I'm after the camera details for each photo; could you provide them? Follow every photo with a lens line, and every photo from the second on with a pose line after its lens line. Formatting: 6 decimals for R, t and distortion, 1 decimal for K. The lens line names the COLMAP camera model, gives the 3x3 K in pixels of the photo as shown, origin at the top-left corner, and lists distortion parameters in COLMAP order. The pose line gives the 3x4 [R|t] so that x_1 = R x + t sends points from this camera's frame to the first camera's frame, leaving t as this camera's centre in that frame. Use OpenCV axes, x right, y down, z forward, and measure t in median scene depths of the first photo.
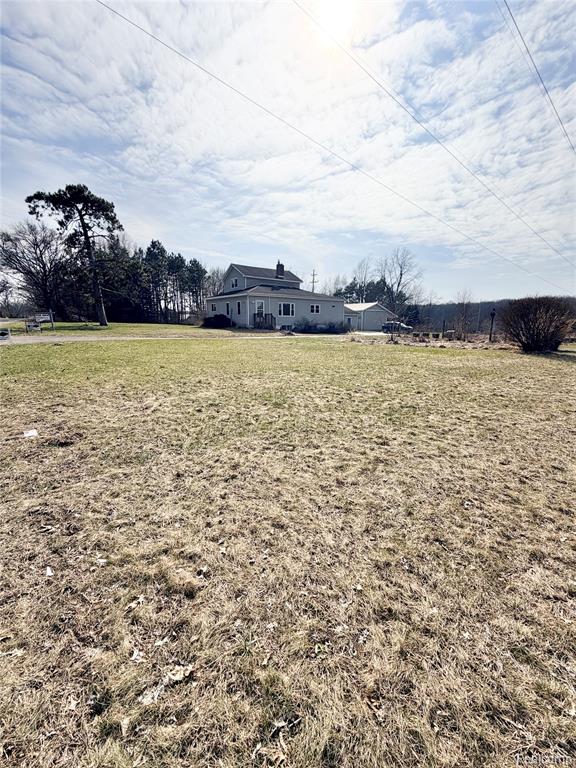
lens RADIAL K [[305.0, 0, 288.0], [0, 305.0, 384.0], [0, 0, 1]] dist [0.002150, 0.000038]
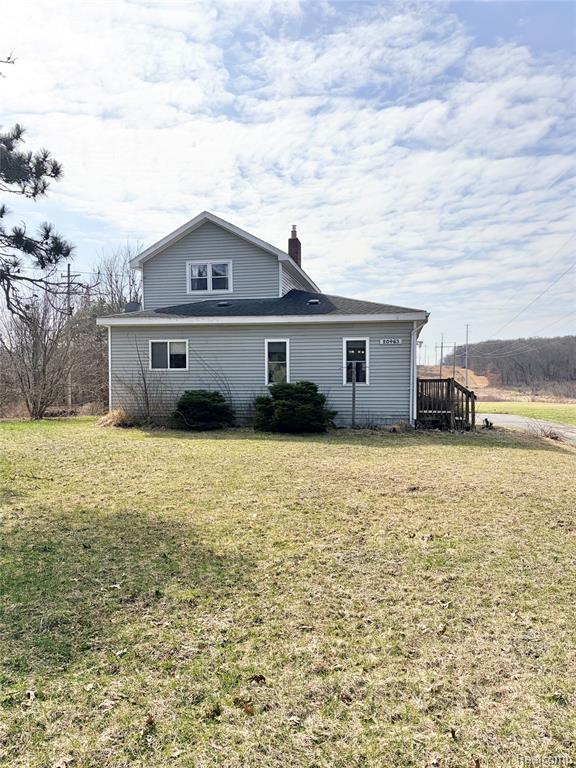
lens RADIAL K [[570.7, 0, 288.0], [0, 570.7, 384.0], [0, 0, 1]] dist [0.034845, -0.040778]
pose [[0.755535, -0.013300, 0.654973, -0.314663], [0.139179, 0.980229, -0.140644, 0.014055], [-0.640153, 0.197420, 0.742448, 0.057553]]
